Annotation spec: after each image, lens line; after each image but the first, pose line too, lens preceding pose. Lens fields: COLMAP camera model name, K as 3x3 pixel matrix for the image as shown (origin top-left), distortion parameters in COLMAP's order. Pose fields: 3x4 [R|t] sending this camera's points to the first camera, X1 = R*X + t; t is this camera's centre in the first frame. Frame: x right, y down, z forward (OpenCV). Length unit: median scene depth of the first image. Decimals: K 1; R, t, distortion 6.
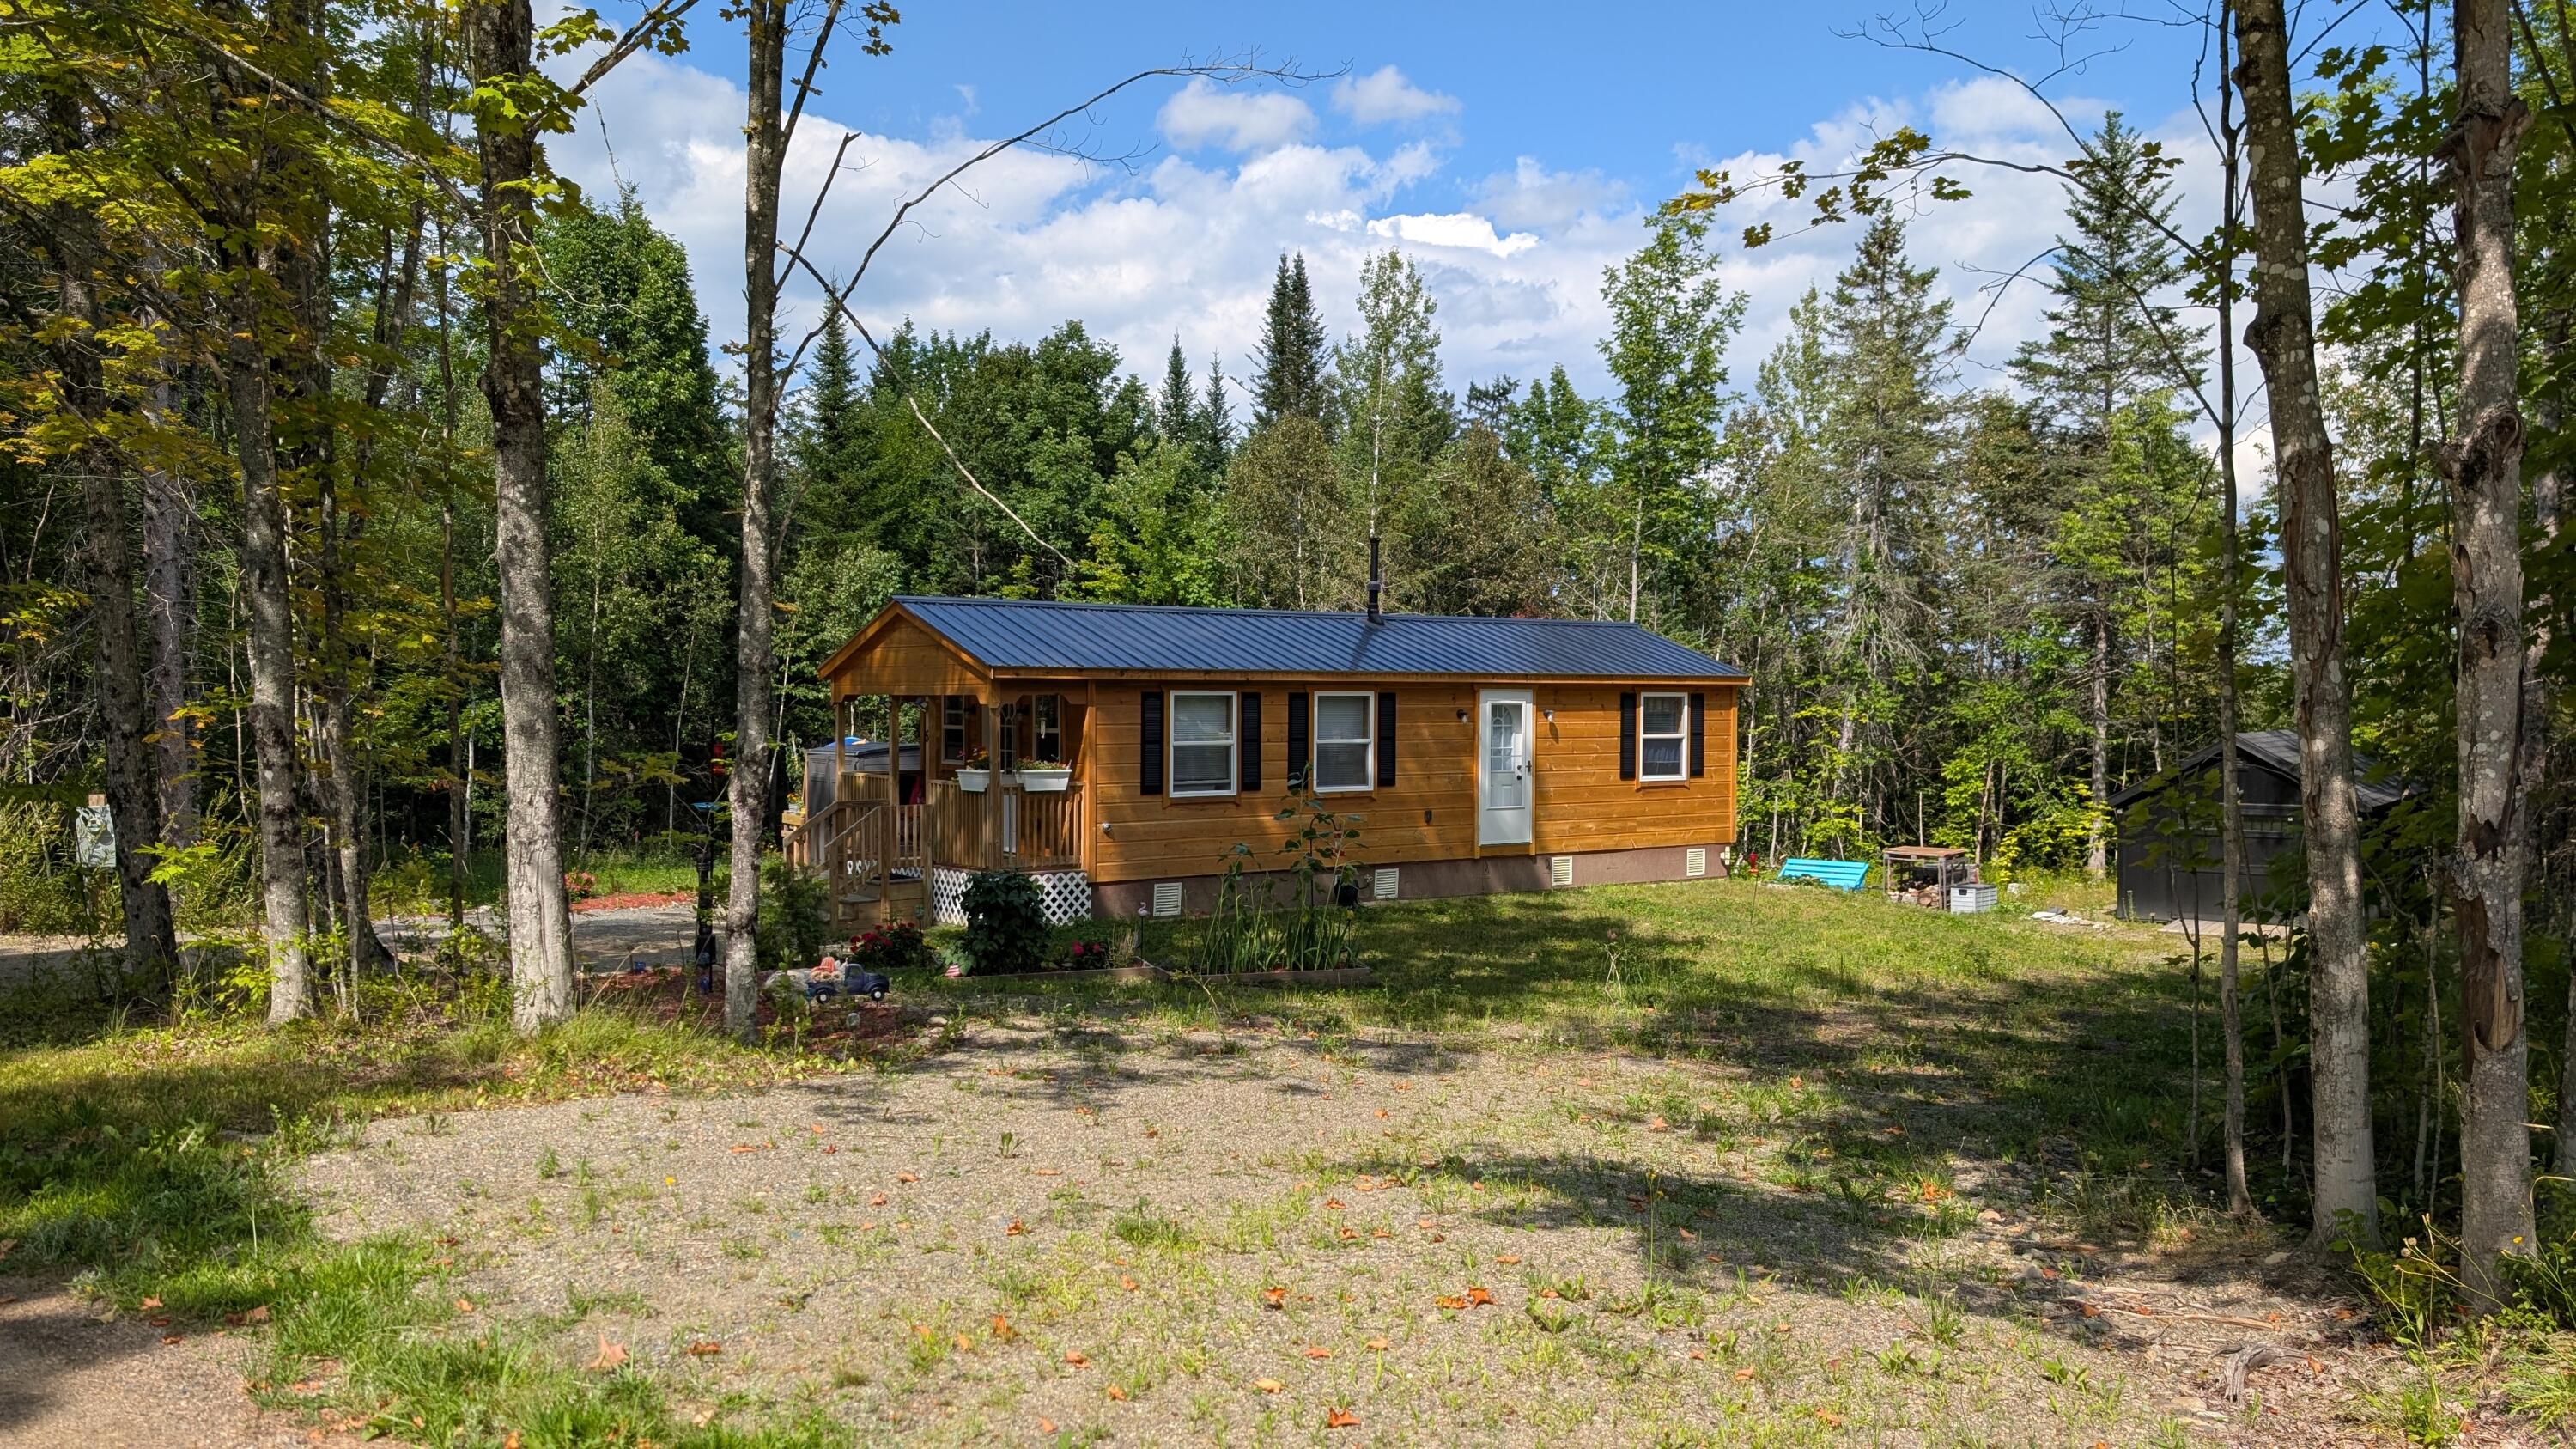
lens RADIAL K [[1909.6, 0, 1276.9], [0, 1909.6, 729.4], [0, 0, 1]] dist [0.000897, 0.002890]
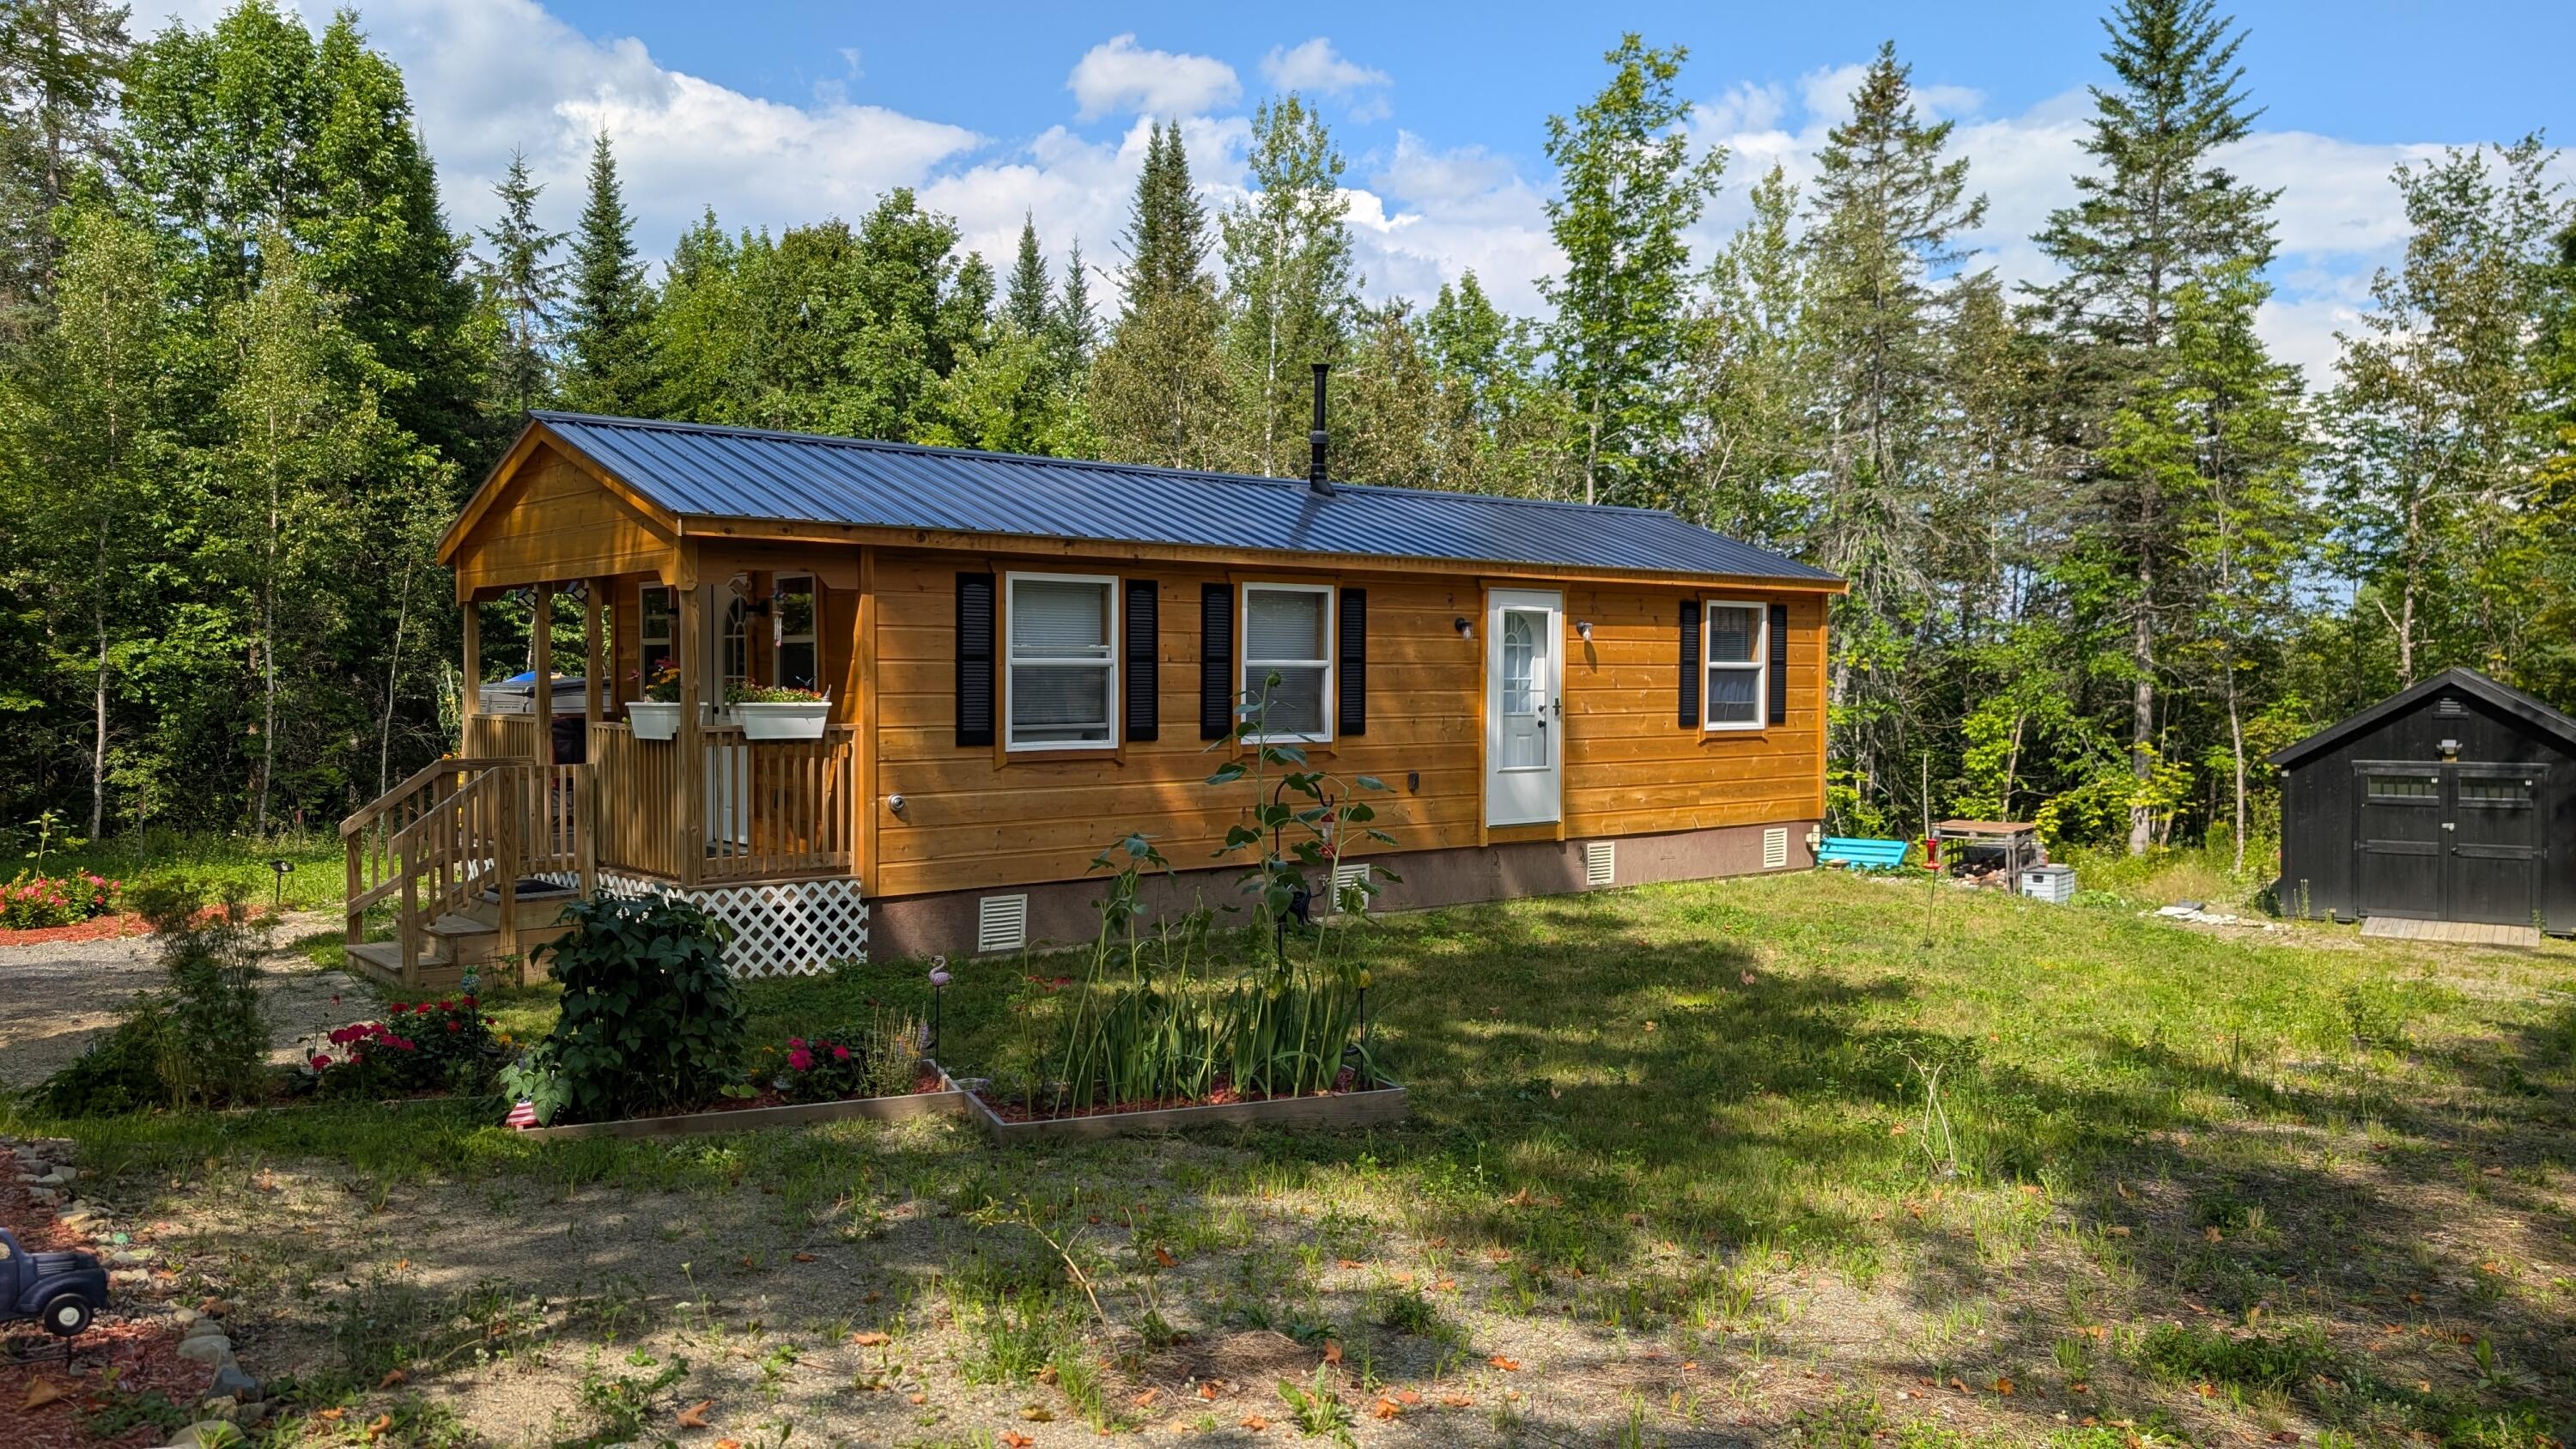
lens RADIAL K [[1909.6, 0, 1277.9], [0, 1909.6, 718.7], [0, 0, 1]] dist [0.000897, 0.002890]
pose [[0.997214, -0.001495, 0.074575, -0.007816], [0.000804, 0.999956, 0.009302, 0.009842], [-0.074586, -0.009216, 0.997172, 0.197295]]
